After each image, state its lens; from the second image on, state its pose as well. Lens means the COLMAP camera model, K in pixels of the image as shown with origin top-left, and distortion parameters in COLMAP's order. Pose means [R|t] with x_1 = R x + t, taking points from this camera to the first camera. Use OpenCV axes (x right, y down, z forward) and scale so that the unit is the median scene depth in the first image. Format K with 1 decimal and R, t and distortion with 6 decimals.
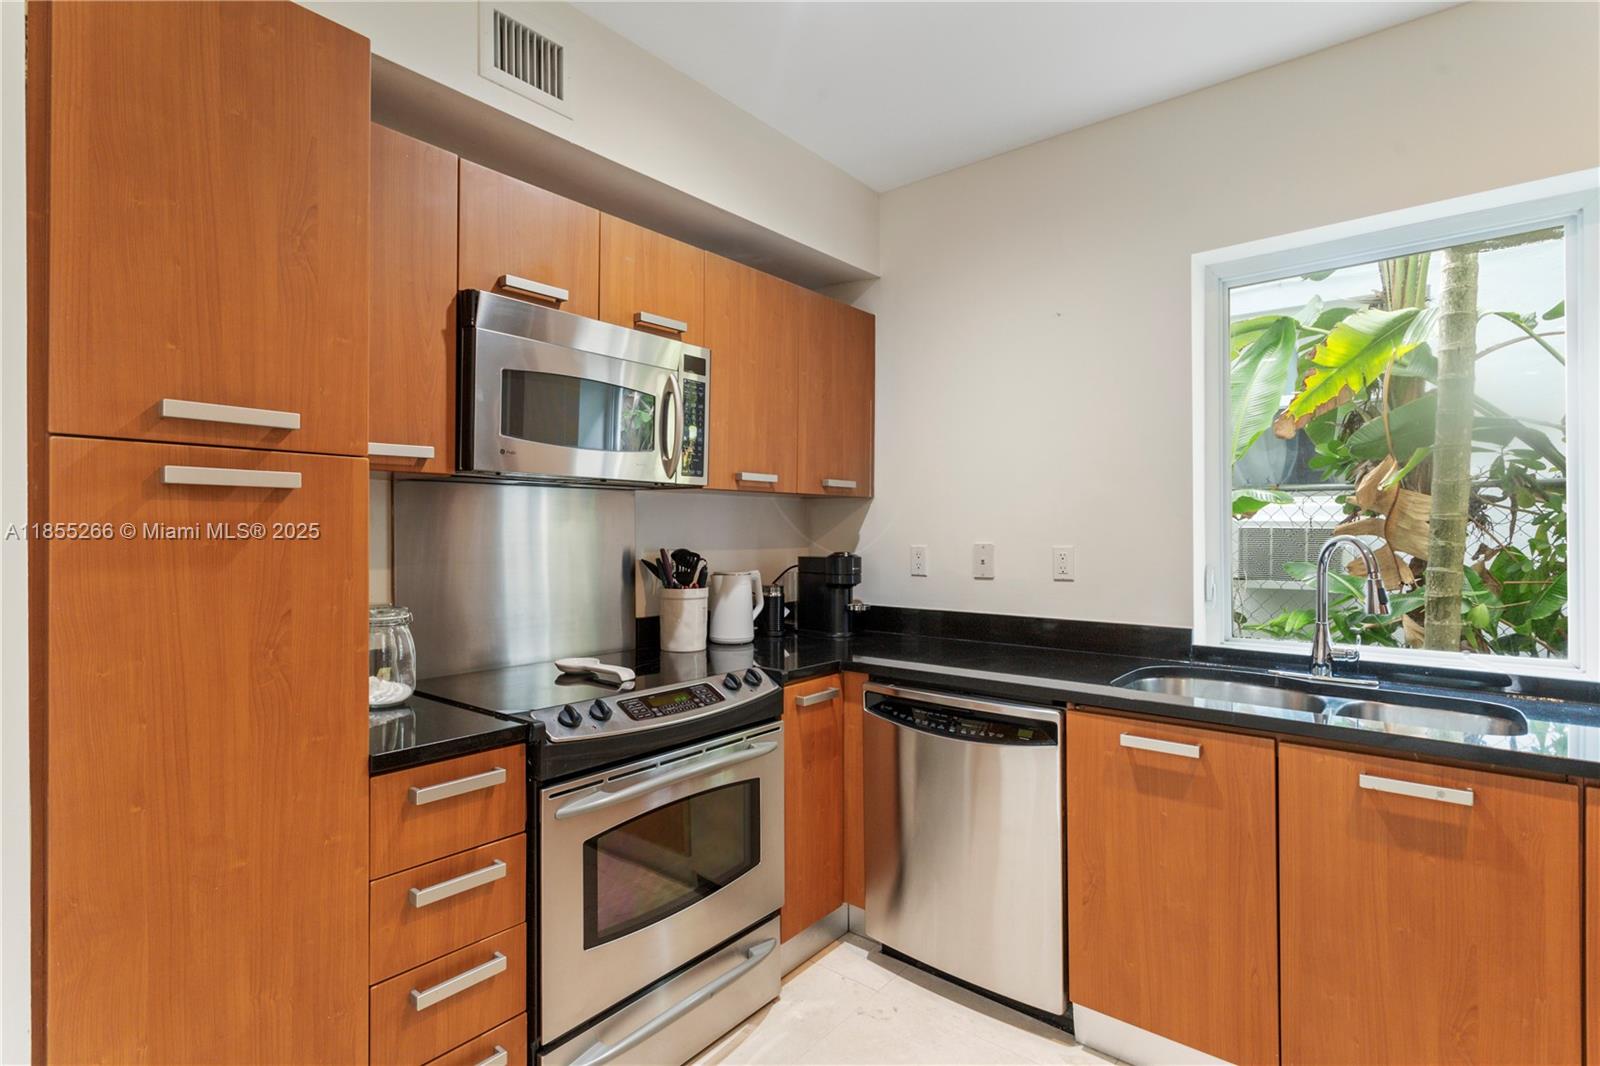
lens RADIAL K [[765.4, 0, 809.5], [0, 765.4, 528.6], [0, 0, 1]] dist [0.004698, 0.000525]
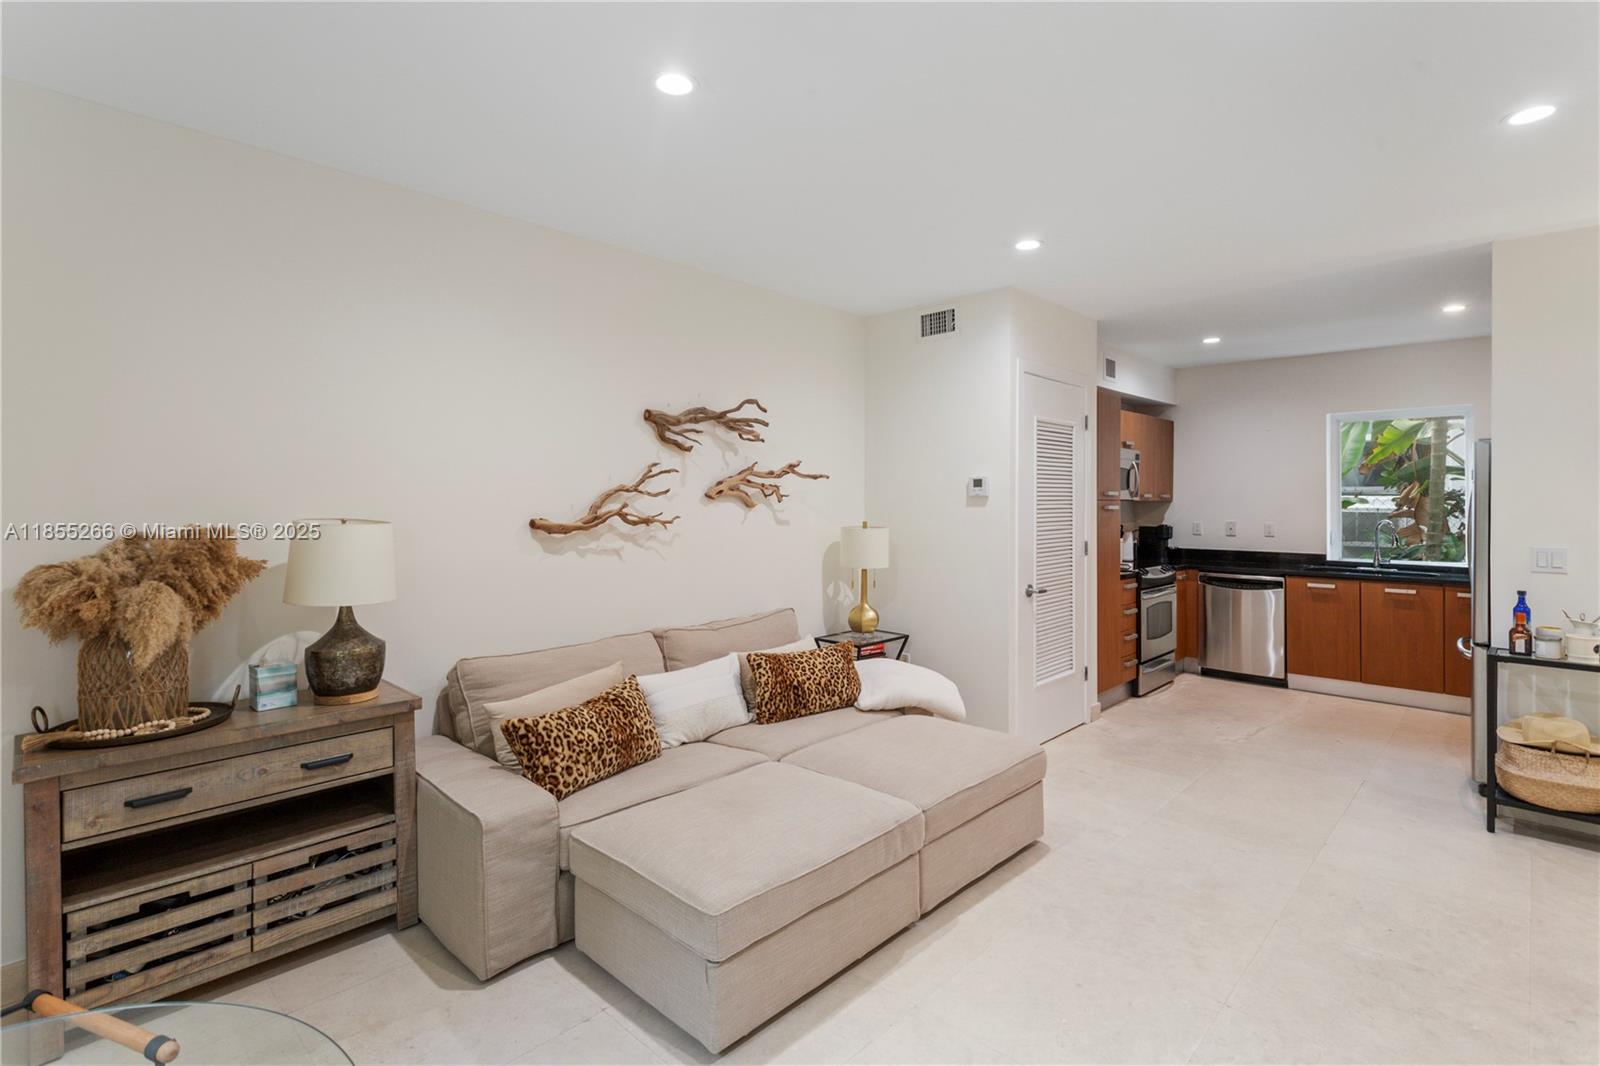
lens RADIAL K [[769.9, 0, 798.9], [0, 769.9, 499.9], [0, 0, 1]] dist [-0.000283, 0.005502]
pose [[0.996630, 0.002002, -0.082008, -1.145209], [-0.002060, 0.999998, -0.000628, -0.053352], [0.082007, 0.000795, 0.996631, -1.880680]]
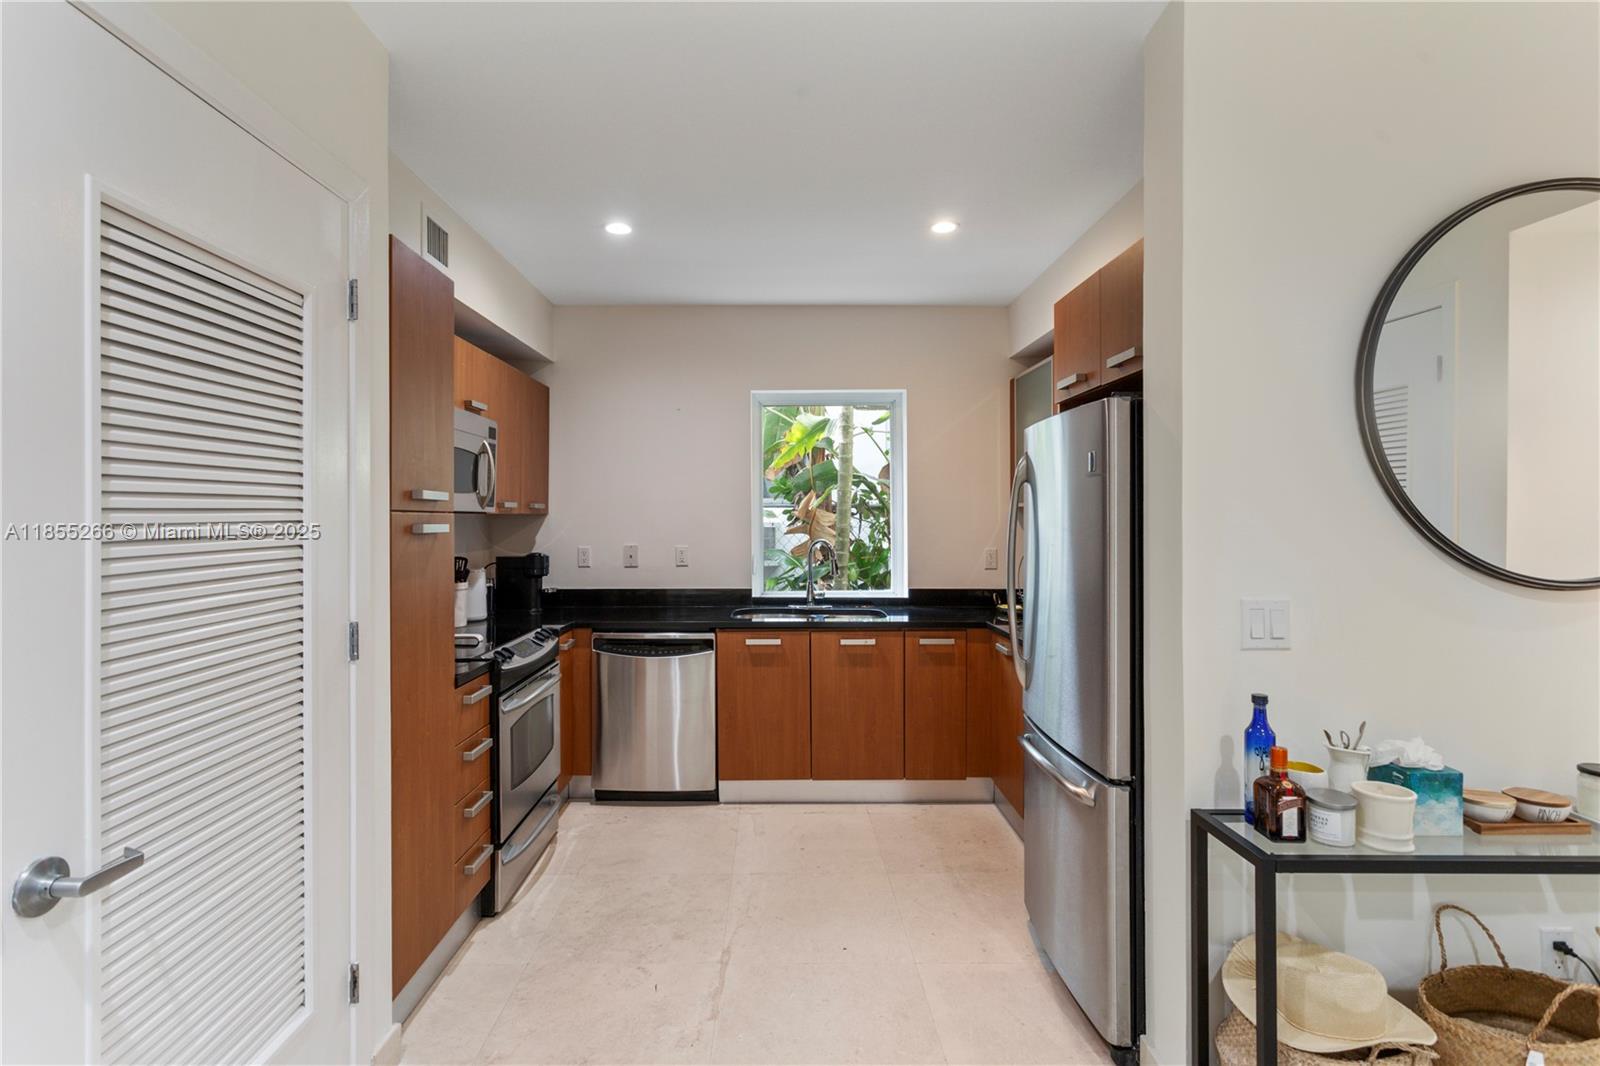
lens RADIAL K [[766.6, 0, 773.0], [0, 766.6, 516.9], [0, 0, 1]] dist [0.005664, 0.000483]
pose [[0.778480, -0.001872, 0.627666, -0.669283], [0.001429, 0.999998, 0.001210, -0.049817], [-0.627668, -0.000045, 0.778481, -0.521411]]
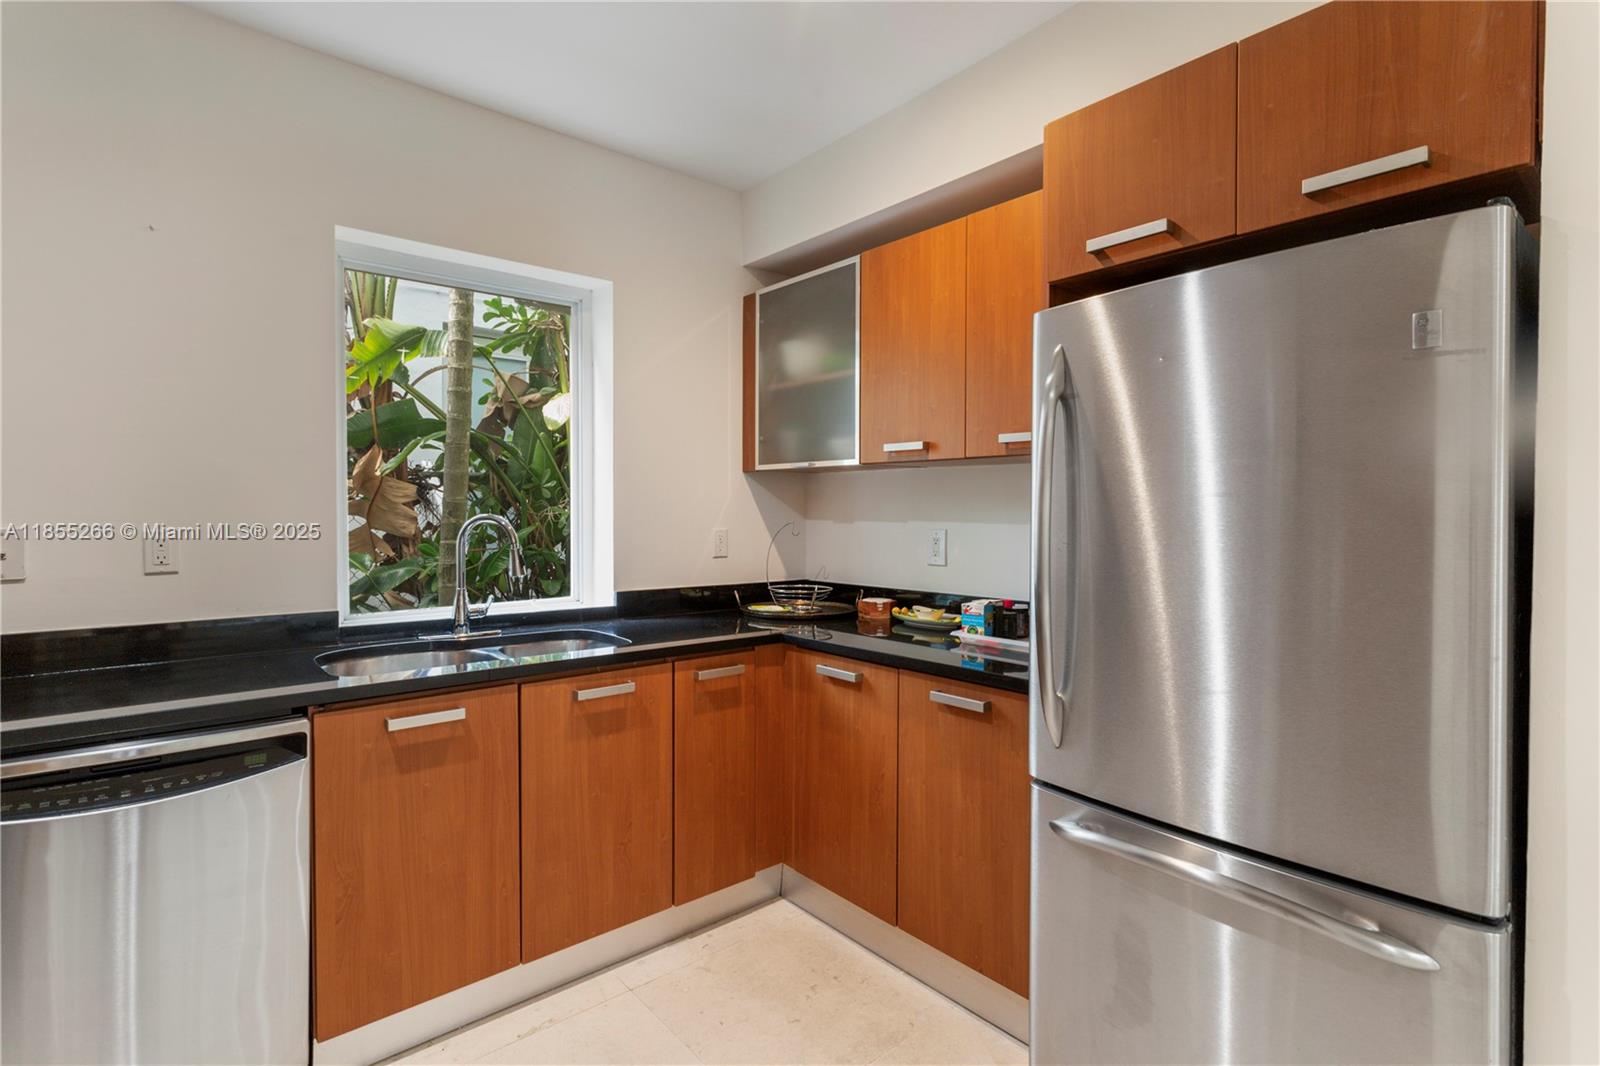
lens RADIAL K [[766.6, 0, 773.0], [0, 766.6, 516.9], [0, 0, 1]] dist [0.005664, 0.000483]
pose [[0.205999, -0.005059, 0.978539, -0.357109], [-0.003413, 0.999977, 0.005888, 0.003738], [-0.978546, -0.004553, 0.205977, 0.265965]]
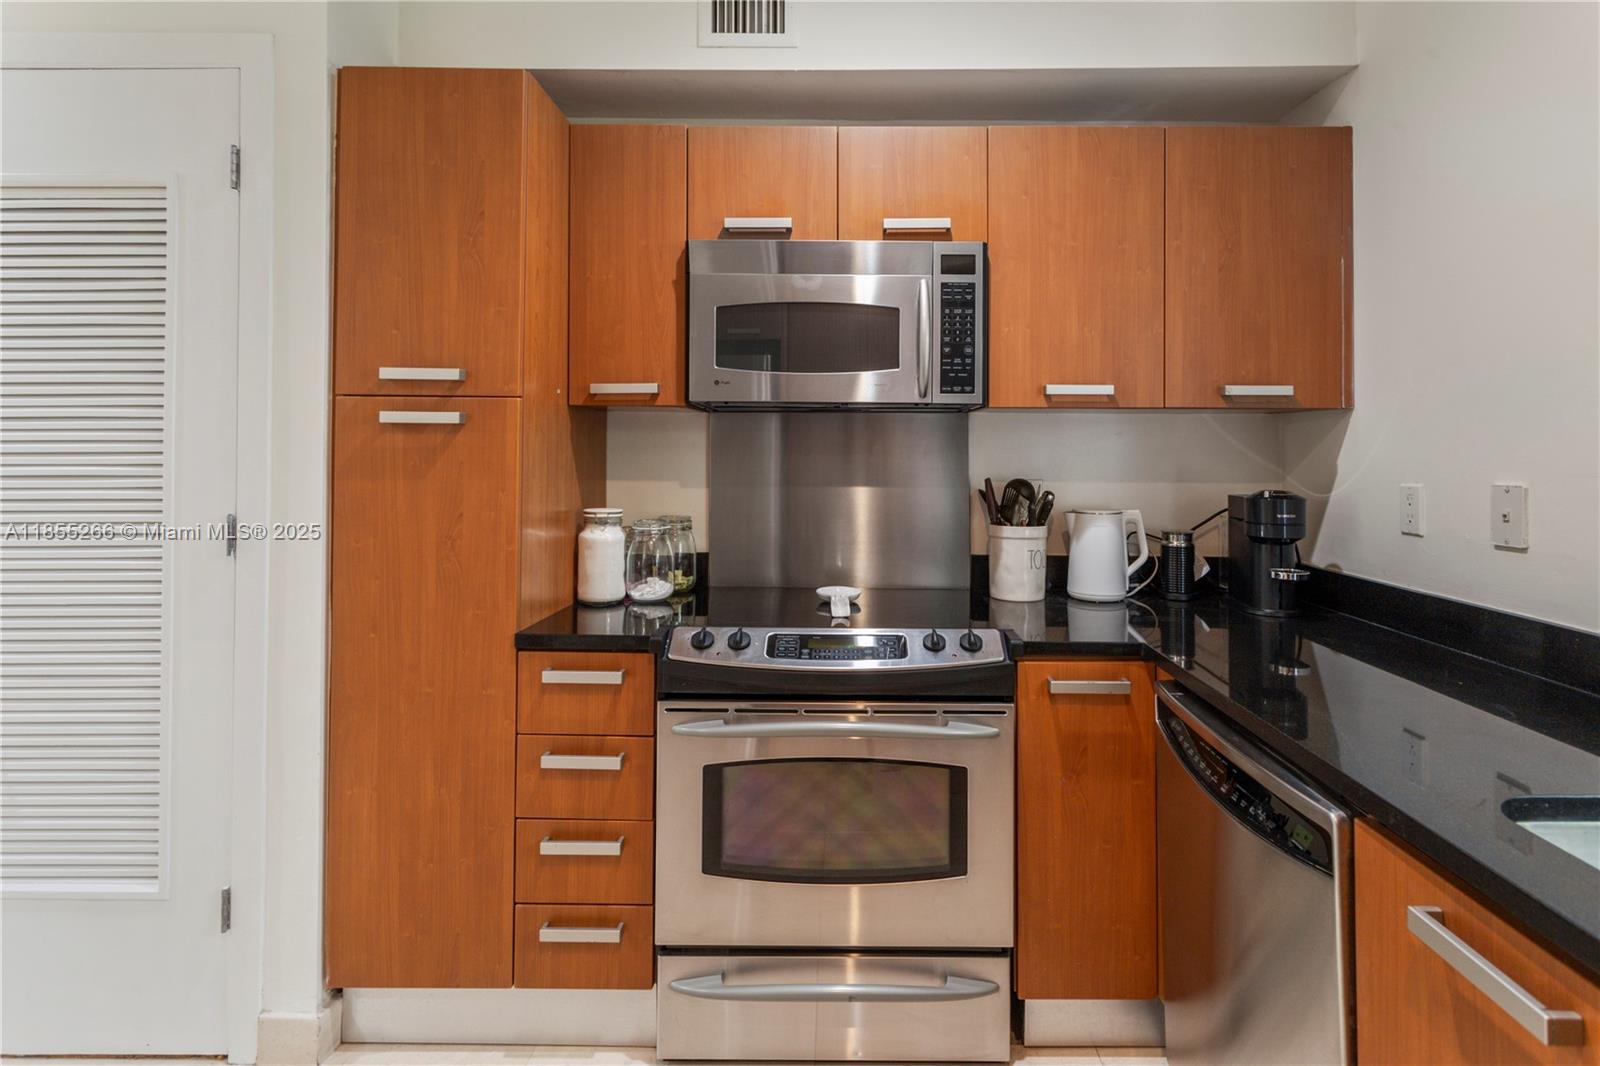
lens RADIAL K [[781.1, 0, 855.2], [0, 781.1, 442.8], [0, 0, 1]] dist [0.000072, 0.000464]
pose [[0.631712, -0.009290, -0.775147, 0.455076], [-0.003858, 0.999878, -0.015127, -0.000043], [0.775193, 0.012547, 0.631599, 0.361758]]
